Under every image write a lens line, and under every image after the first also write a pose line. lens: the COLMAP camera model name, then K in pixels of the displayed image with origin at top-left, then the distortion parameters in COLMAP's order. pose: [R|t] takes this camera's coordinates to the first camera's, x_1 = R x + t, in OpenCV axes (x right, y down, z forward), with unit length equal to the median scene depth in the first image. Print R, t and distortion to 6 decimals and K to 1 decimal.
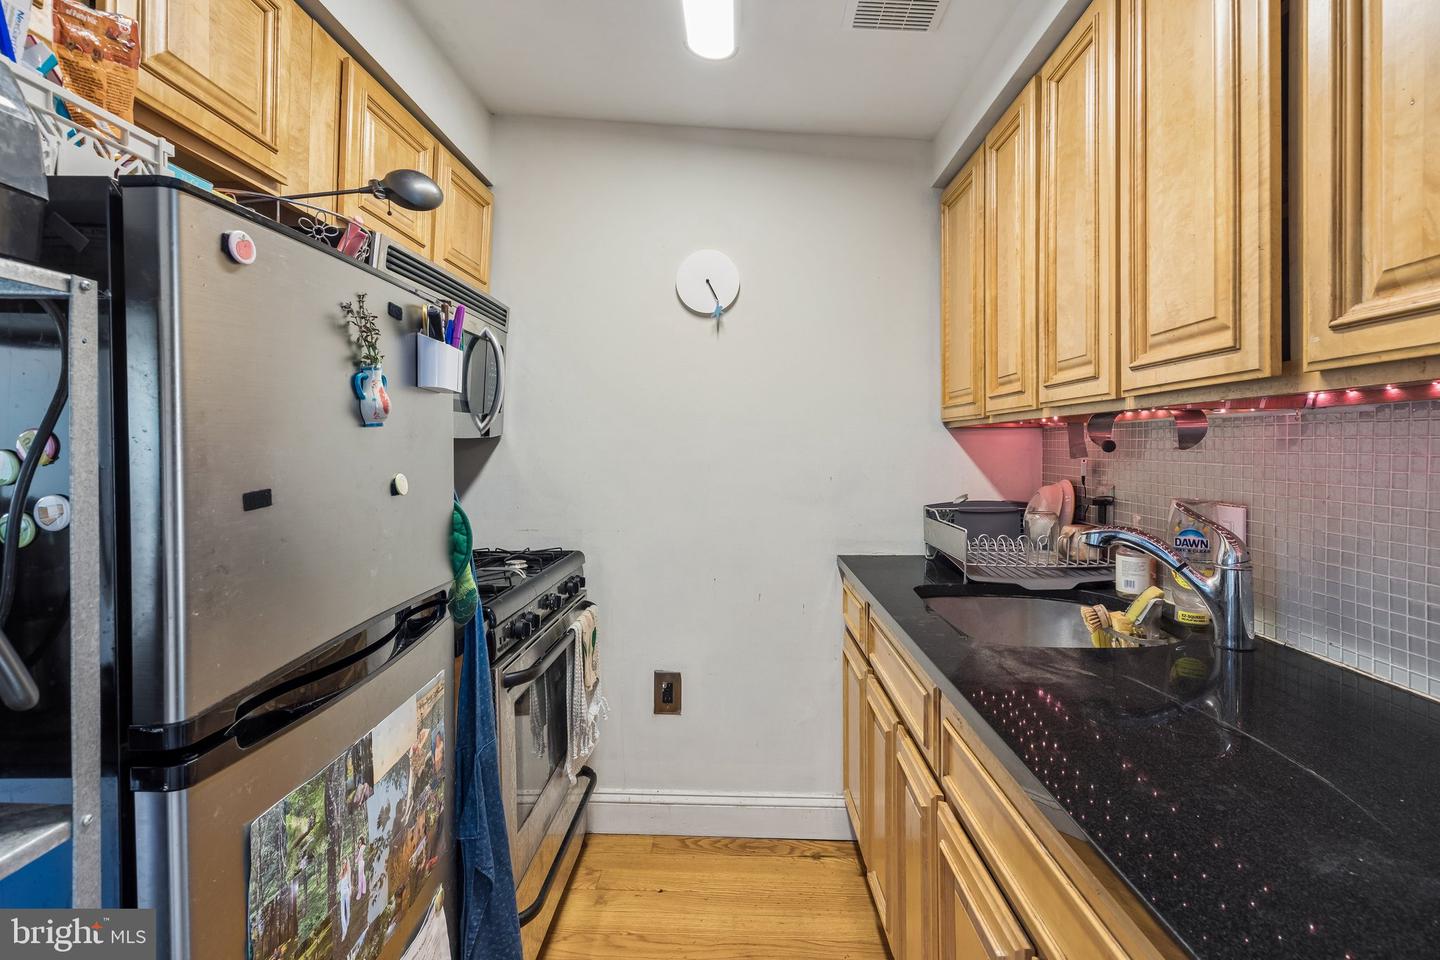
lens RADIAL K [[661.5, 0, 719.6], [0, 661.5, 445.5], [0, 0, 1]] dist [0.001171, -0.000234]
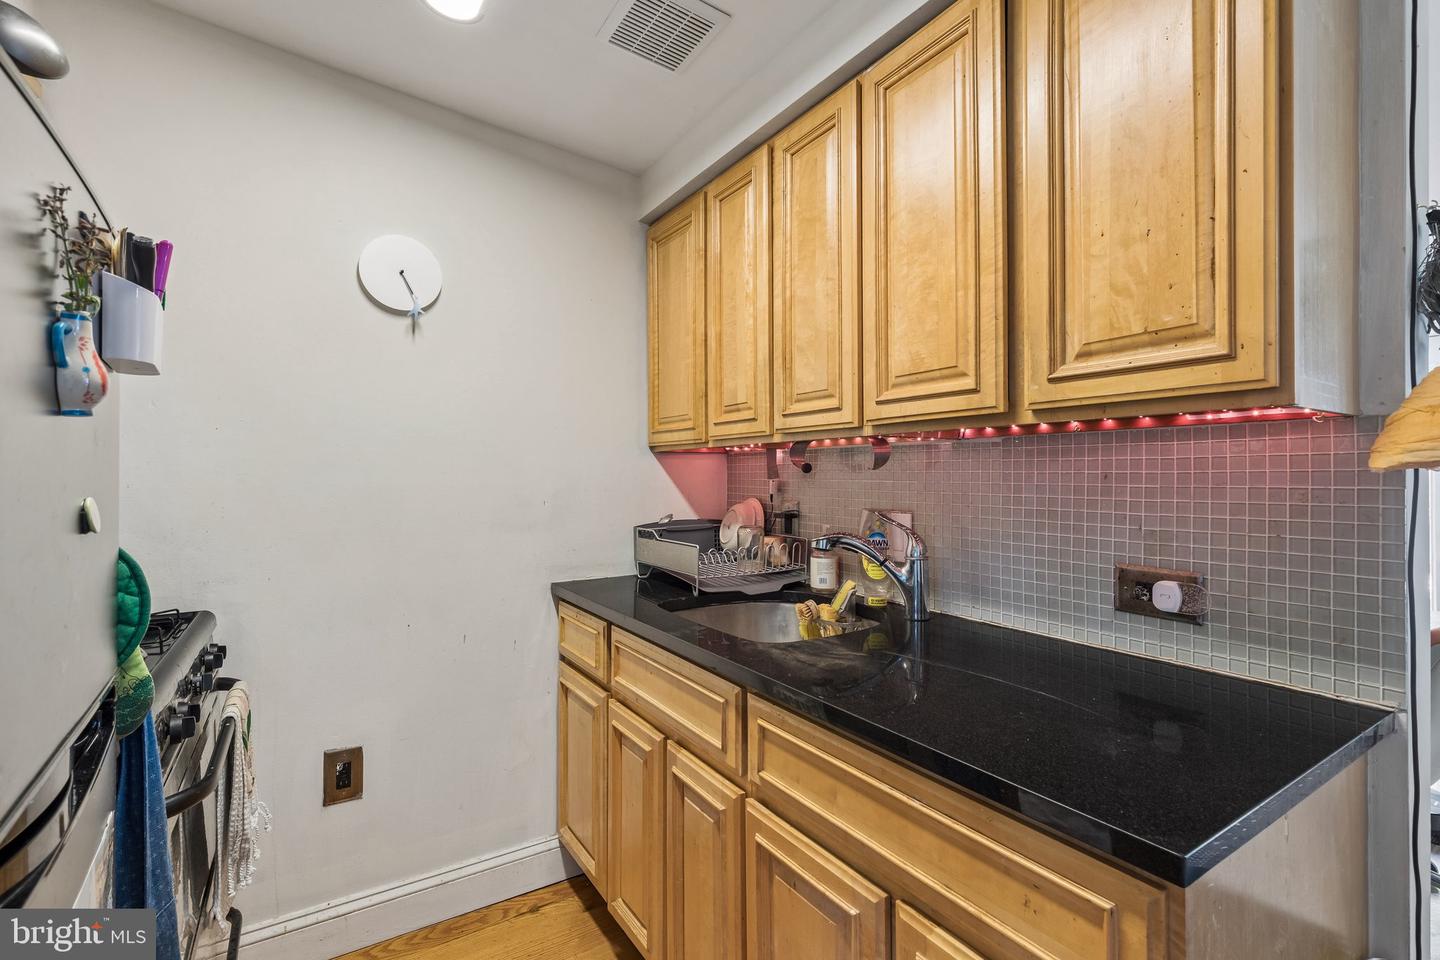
lens RADIAL K [[653.7, 0, 728.9], [0, 653.7, 465.9], [0, 0, 1]] dist [0.009746, -0.005547]
pose [[0.821204, 0.007672, 0.570584, -0.219676], [-0.000310, 0.999915, -0.012998, 0.013495], [-0.570635, 0.010497, 0.821137, 0.111173]]
